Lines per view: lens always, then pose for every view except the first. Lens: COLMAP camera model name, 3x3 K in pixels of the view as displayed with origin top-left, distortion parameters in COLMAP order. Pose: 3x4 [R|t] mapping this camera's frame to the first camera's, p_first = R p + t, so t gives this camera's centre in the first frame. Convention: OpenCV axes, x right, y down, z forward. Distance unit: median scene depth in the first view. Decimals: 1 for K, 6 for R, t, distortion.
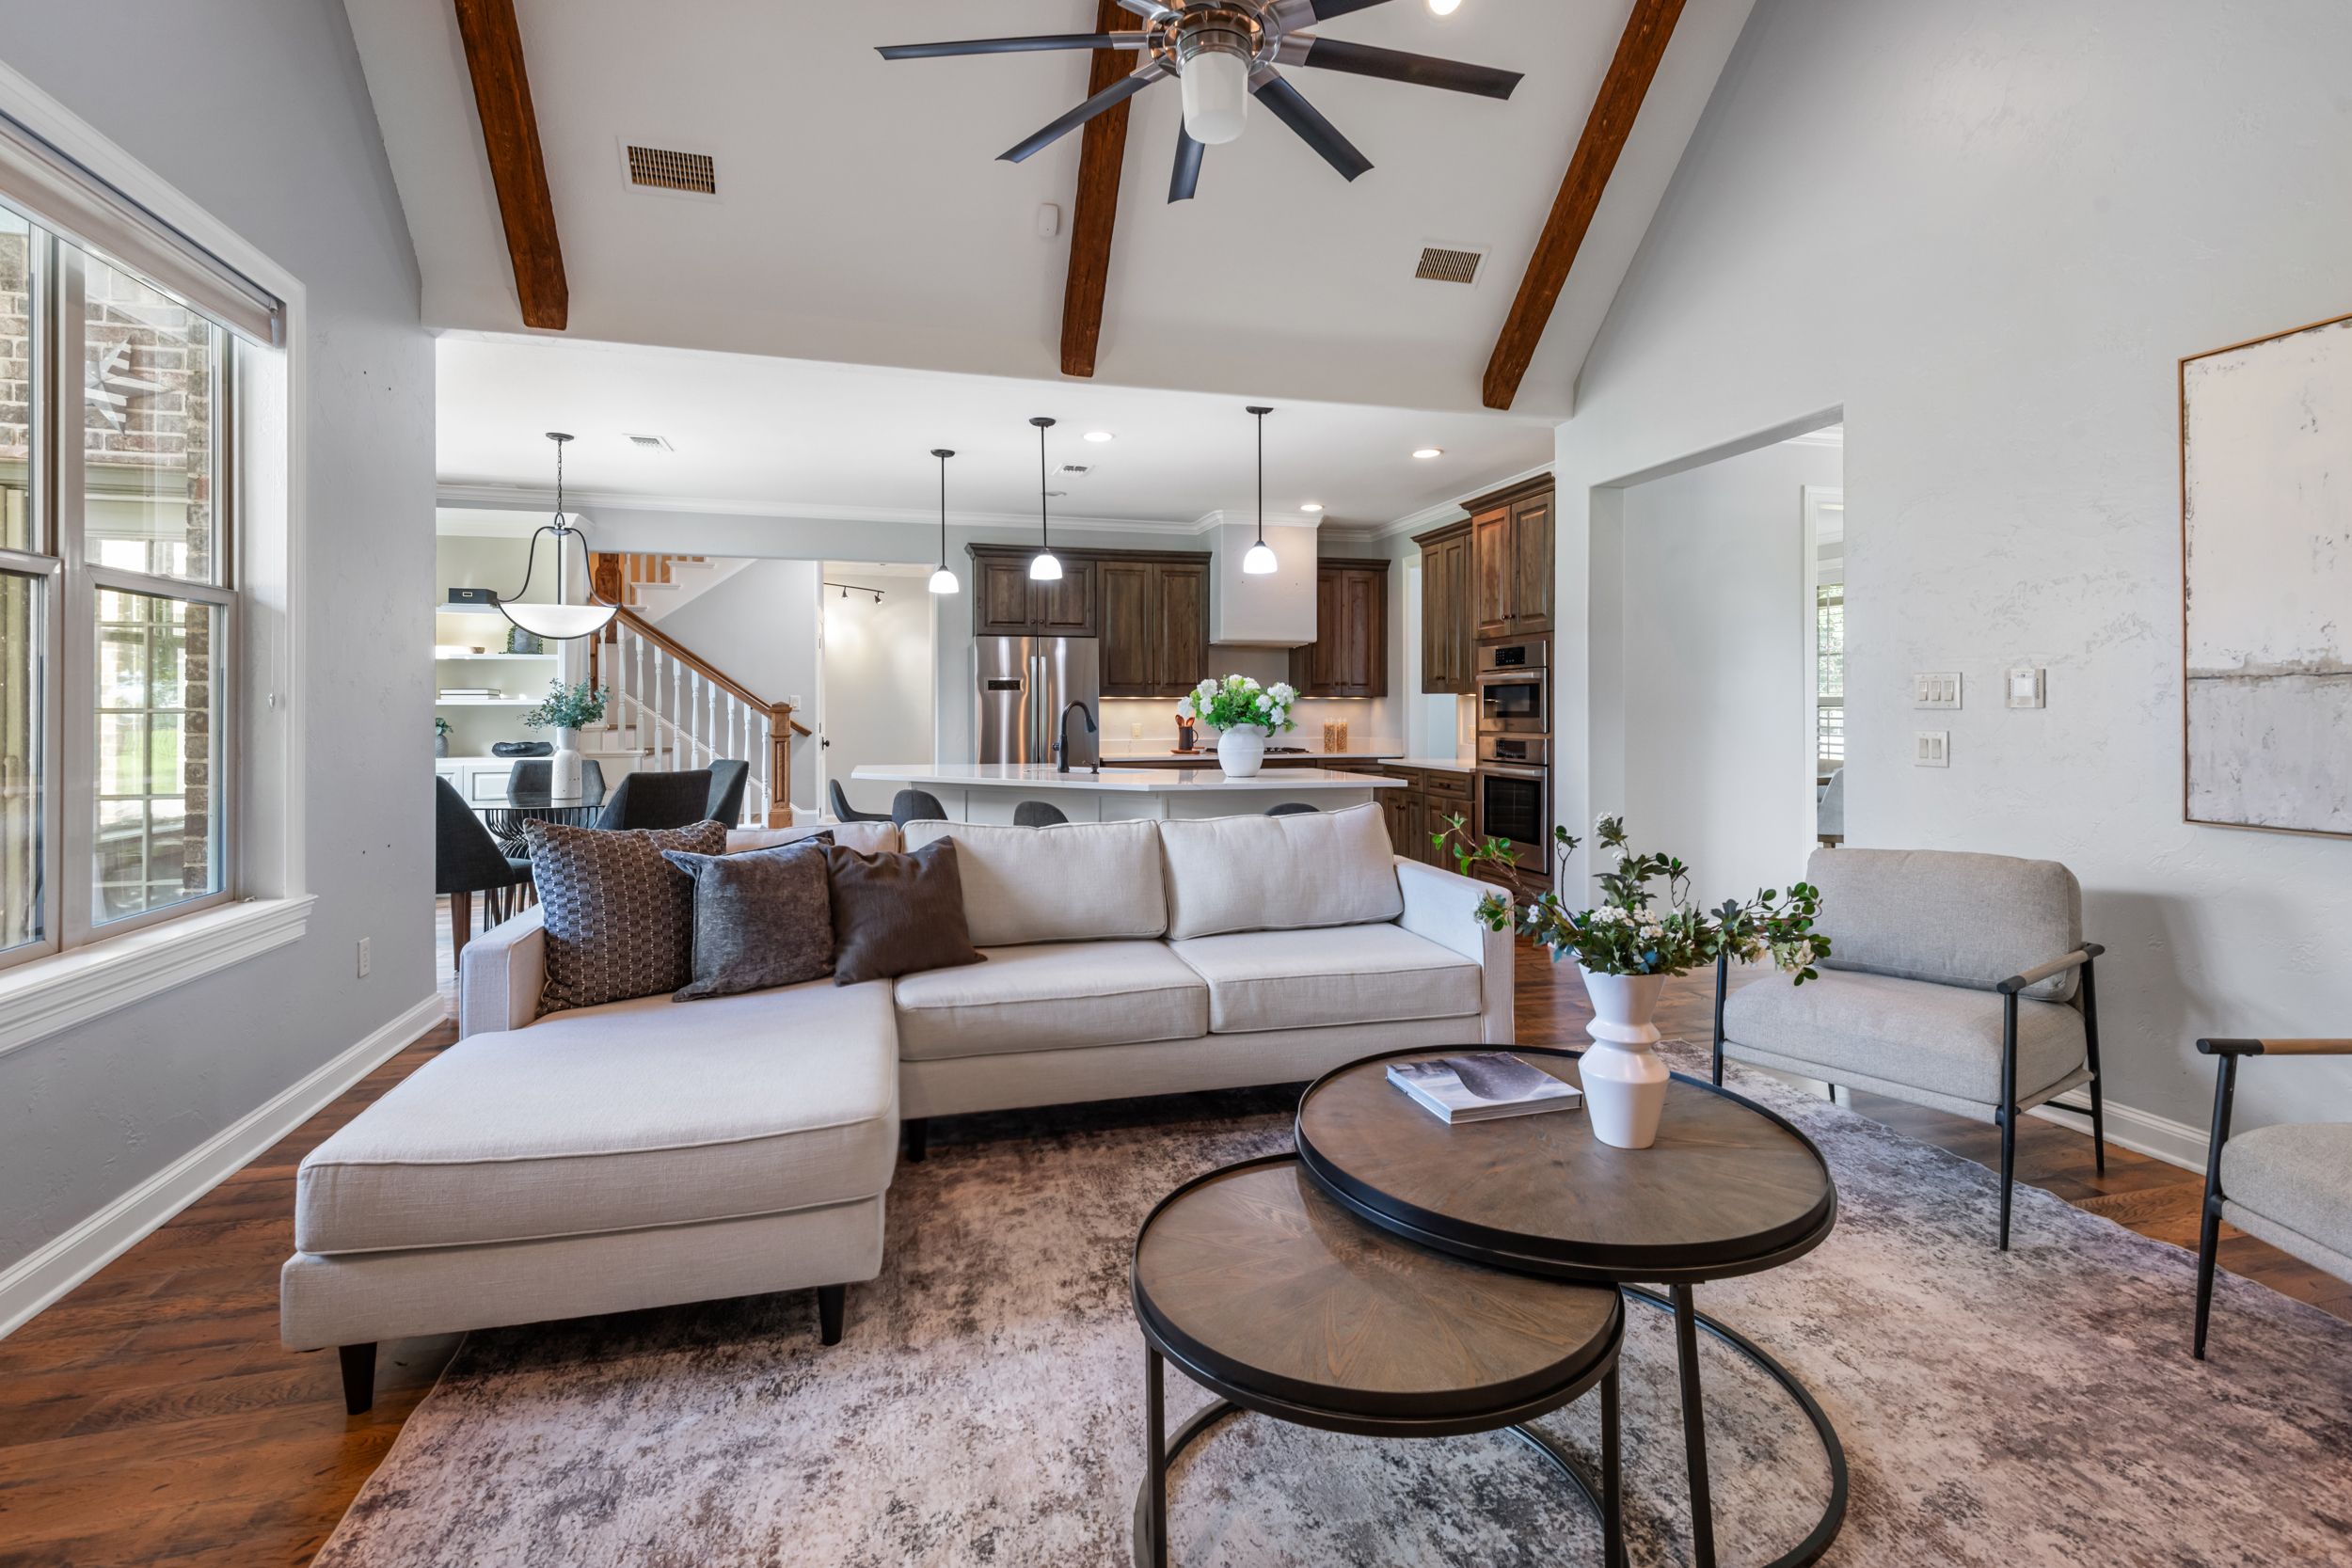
lens RADIAL K [[1085.5, 0, 1181.4], [0, 1085.5, 720.4], [0, 0, 1]] dist [0.023136, -0.010496]
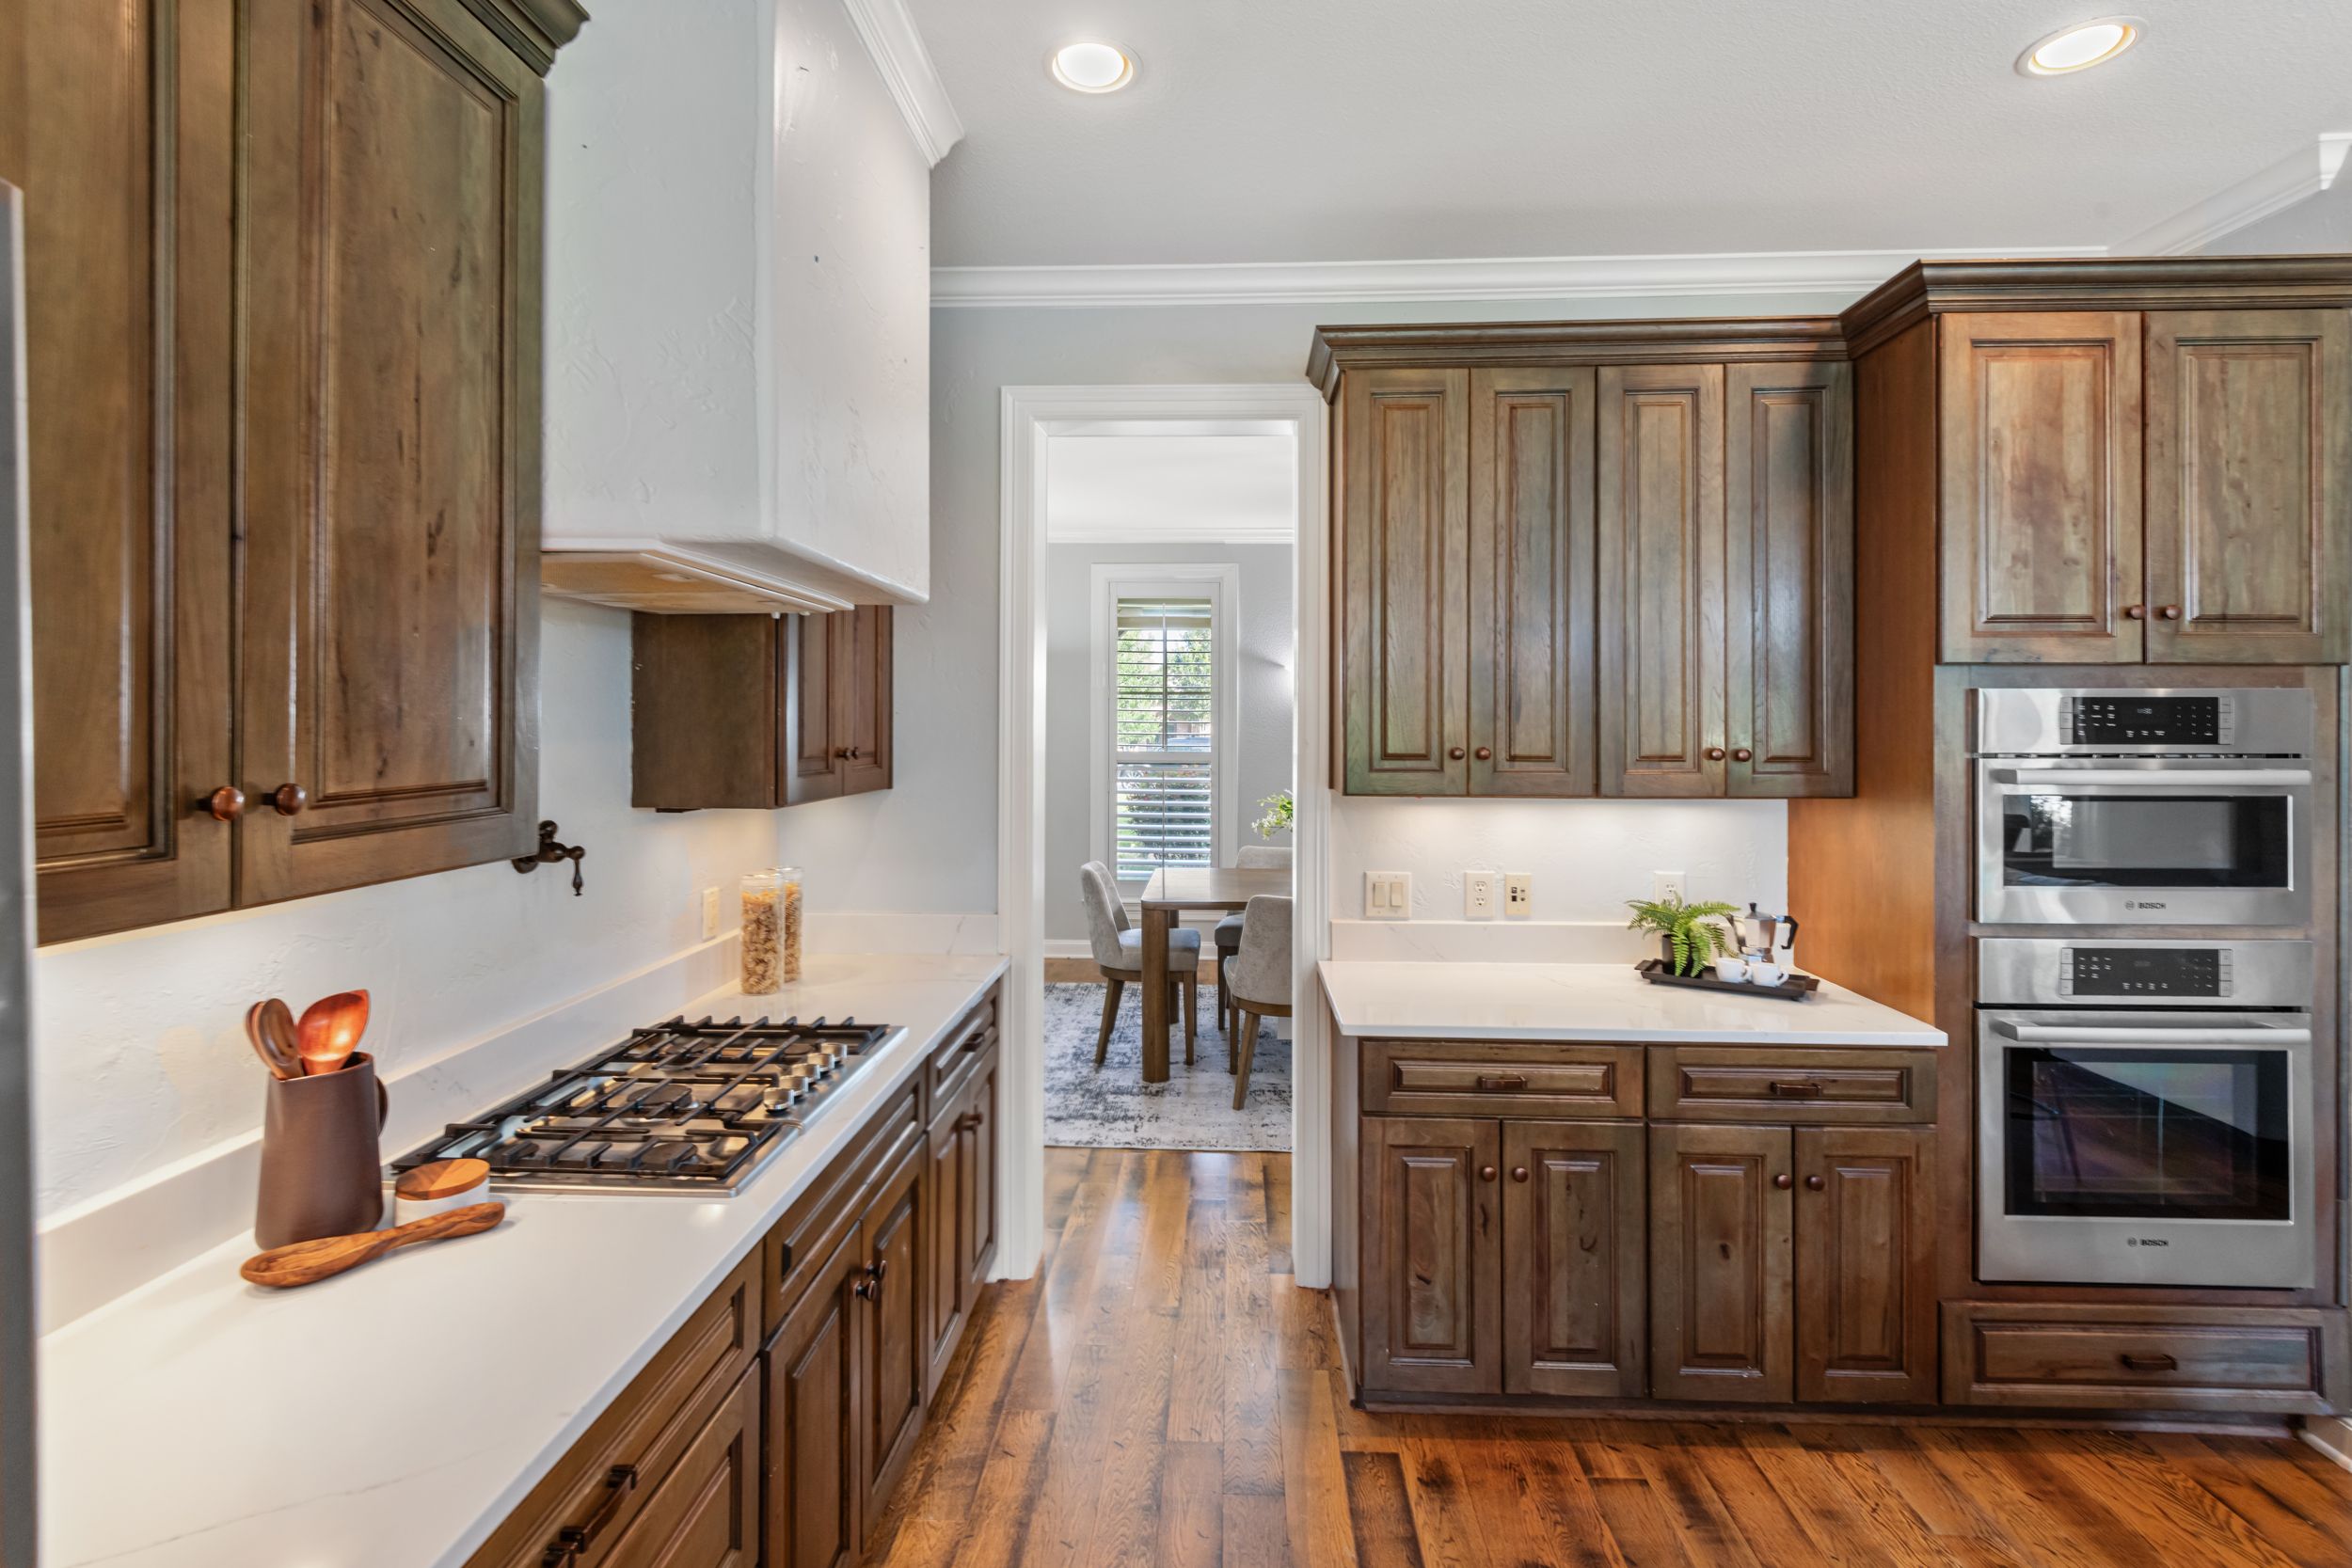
lens RADIAL K [[1085.5, 0, 1181.4], [0, 1085.5, 720.4], [0, 0, 1]] dist [0.023136, -0.010496]
pose [[0.303740, 0.002745, 0.952751, -0.108731], [0.003735, 0.999985, -0.004072, -0.042265], [-0.952748, 0.004796, 0.303725, 0.858527]]
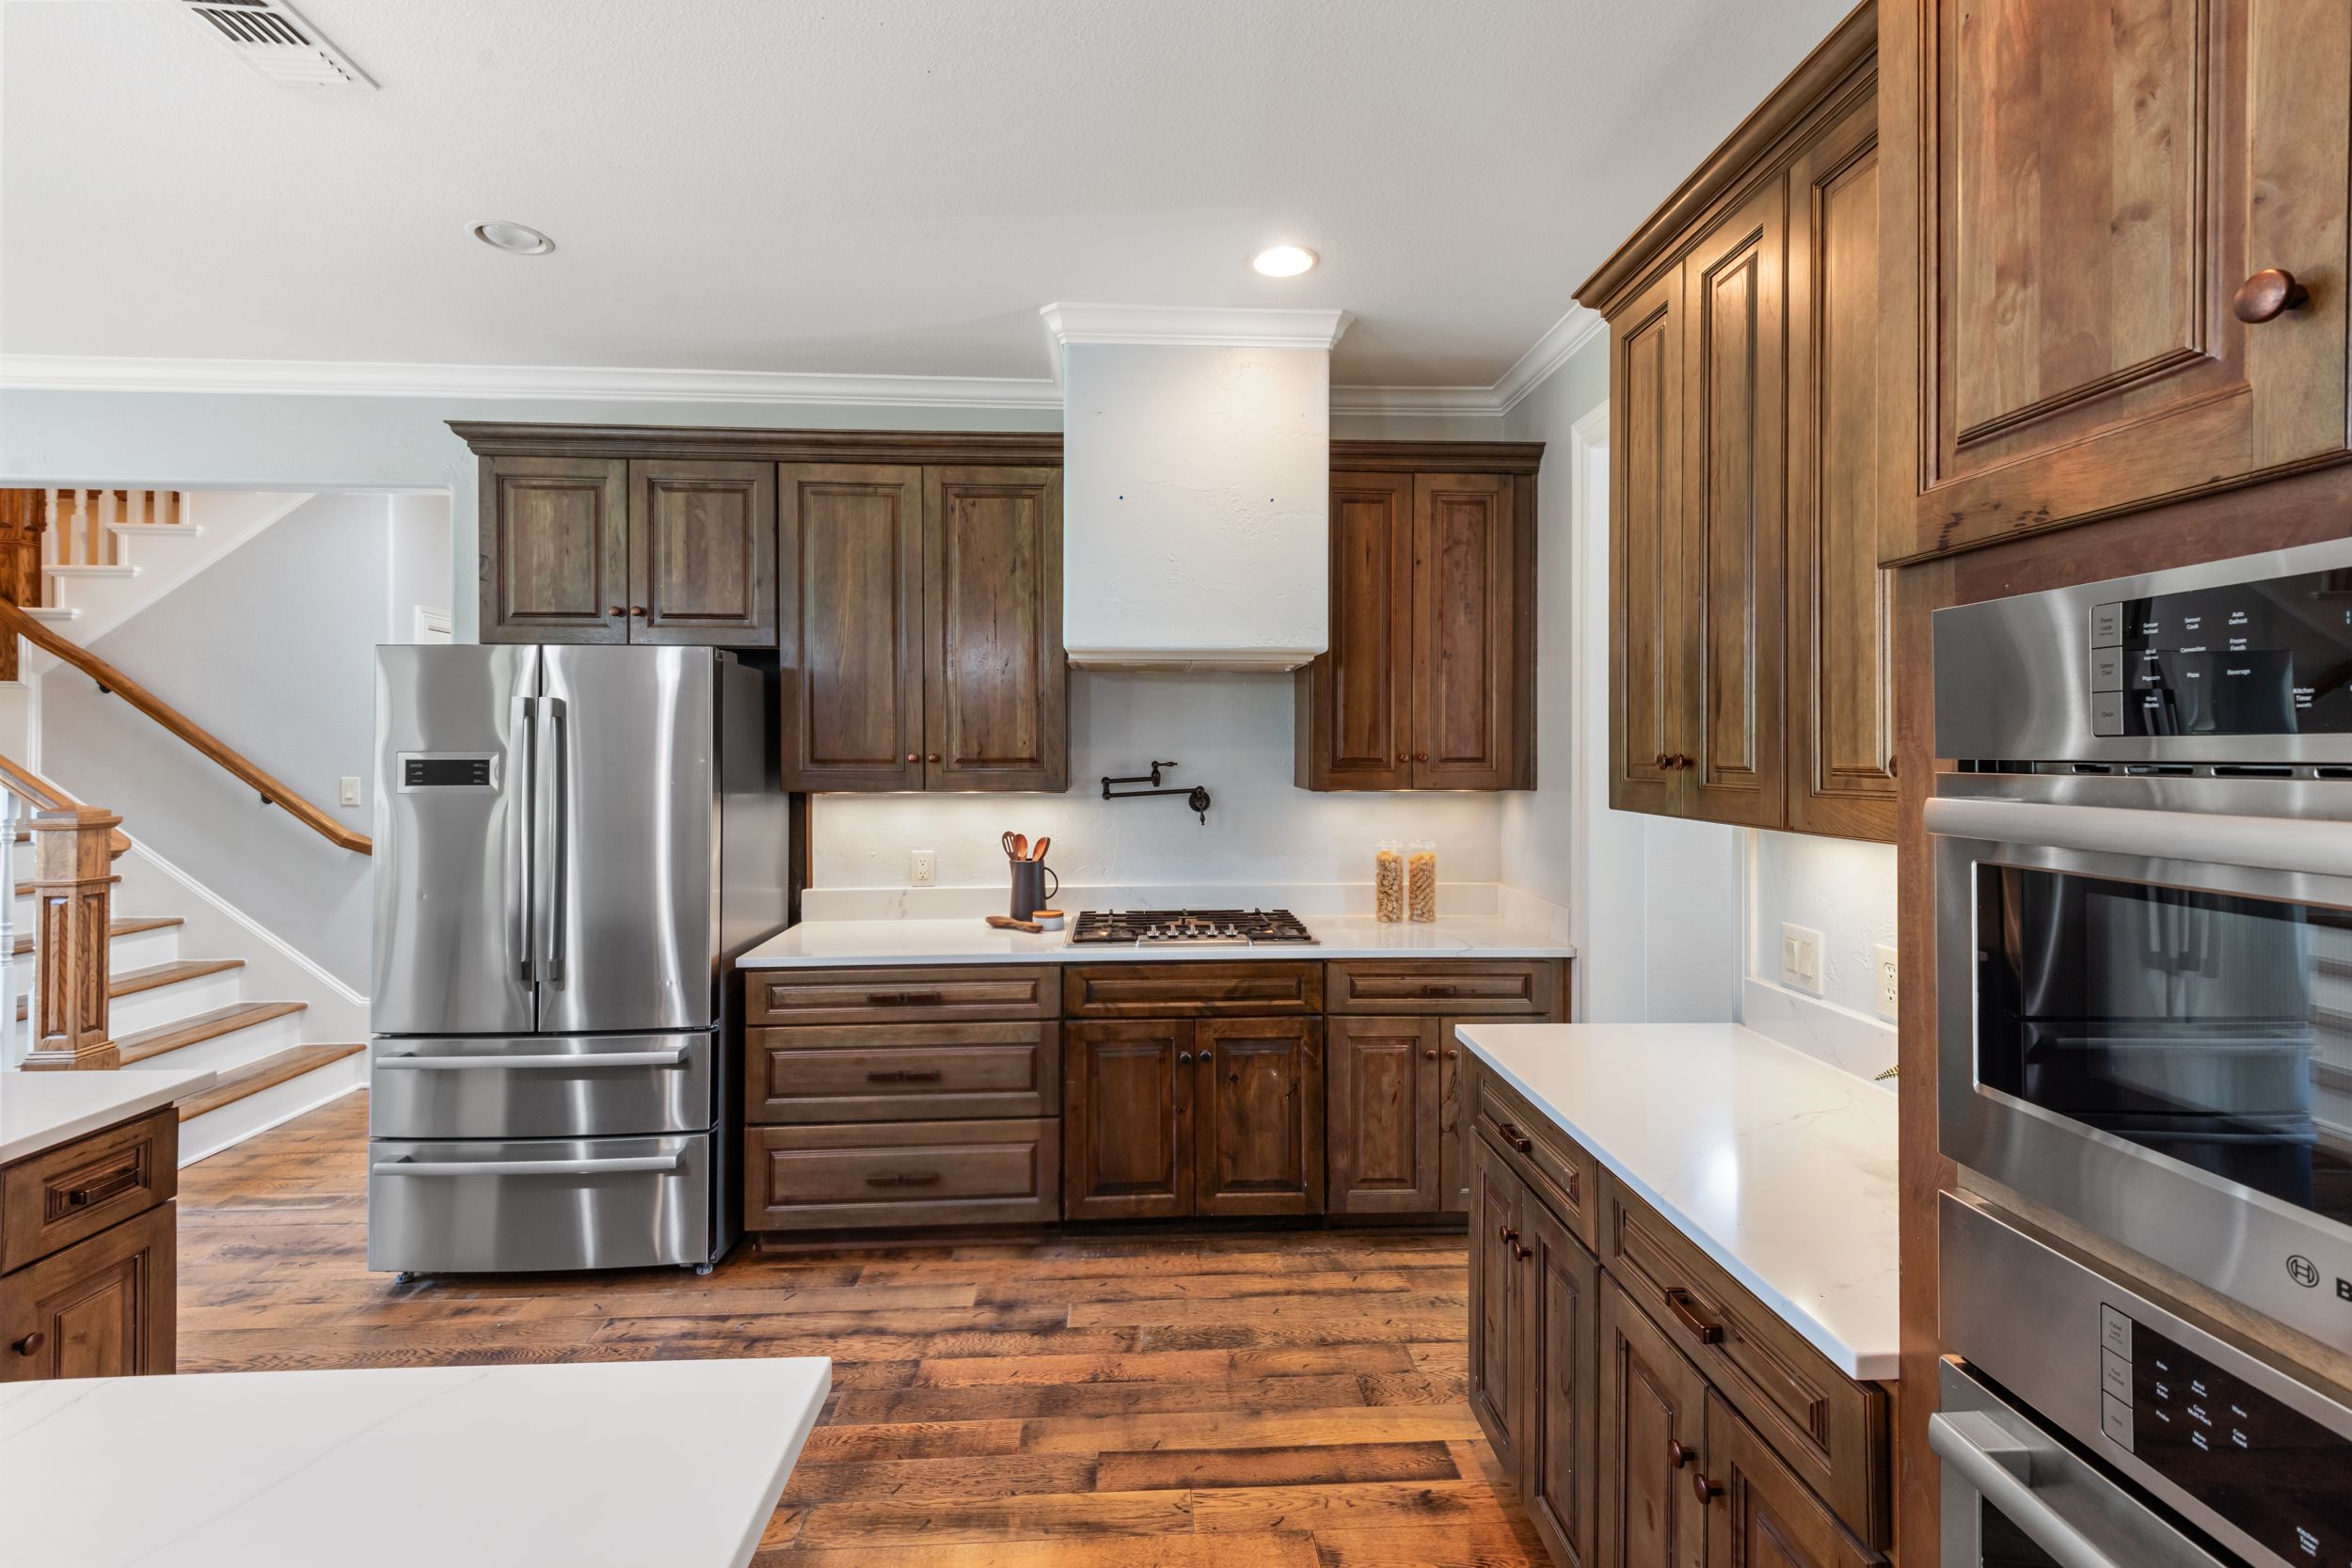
lens RADIAL K [[1057.0, 0, 1174.0], [0, 1057.0, 738.0], [0, 0, 1]] dist [0.026626, -0.000245]
pose [[0.976604, -0.003788, -0.215014, 0.151500], [0.000079, 0.999851, -0.017257, -0.034905], [0.215048, 0.016836, 0.976458, 0.625337]]
